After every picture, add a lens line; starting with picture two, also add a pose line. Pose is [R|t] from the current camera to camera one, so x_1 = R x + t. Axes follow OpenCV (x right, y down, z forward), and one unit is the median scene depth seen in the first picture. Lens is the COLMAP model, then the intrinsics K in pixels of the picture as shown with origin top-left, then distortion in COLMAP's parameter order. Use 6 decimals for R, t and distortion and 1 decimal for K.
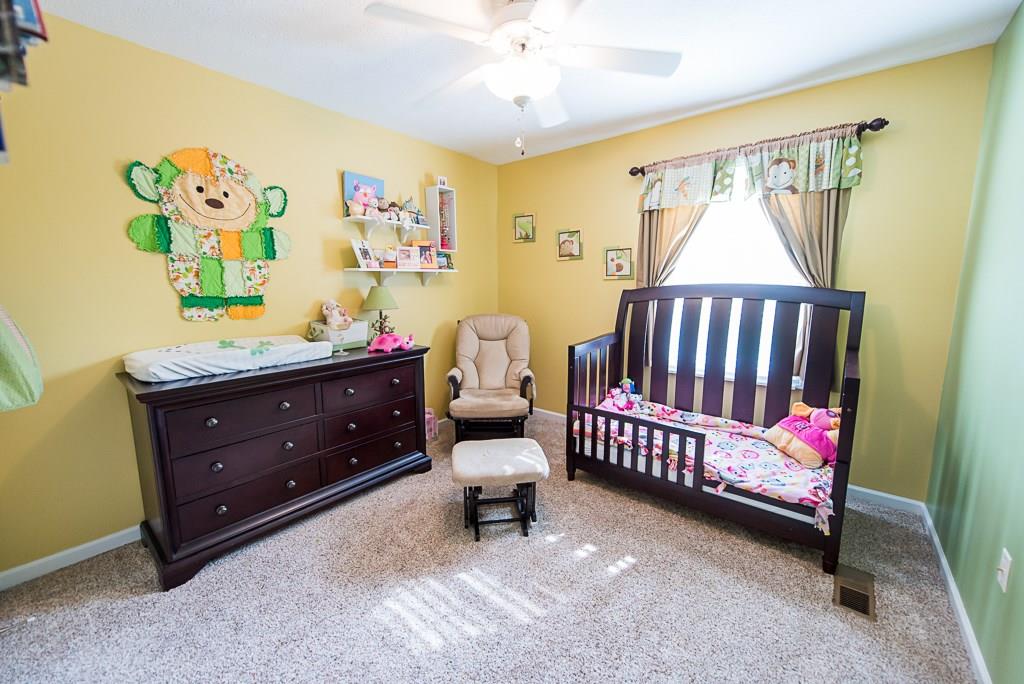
lens RADIAL K [[396.8, 0, 508.0], [0, 396.8, 340.7], [0, 0, 1]] dist [0.008967, -0.002947]
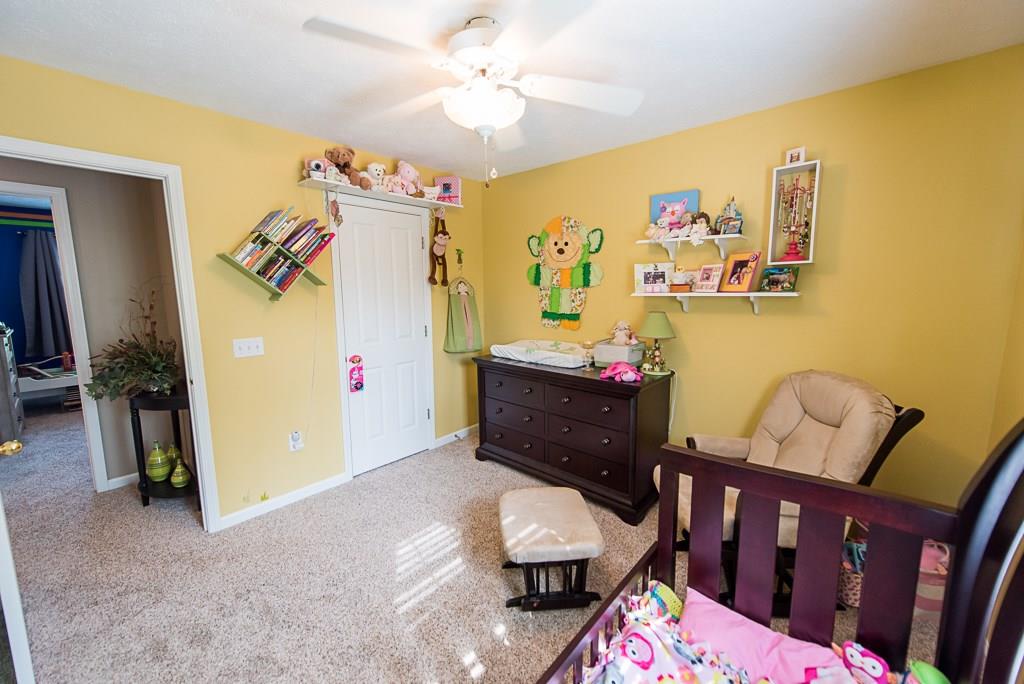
lens RADIAL K [[396.8, 0, 517.3], [0, 396.8, 341.2], [0, 0, 1]] dist [0.008967, -0.002947]
pose [[-0.035236, 0.143237, -0.989061, 0.790394], [-0.137413, 0.979581, 0.146760, -0.207166], [0.989887, 0.141081, -0.014834, 0.898415]]
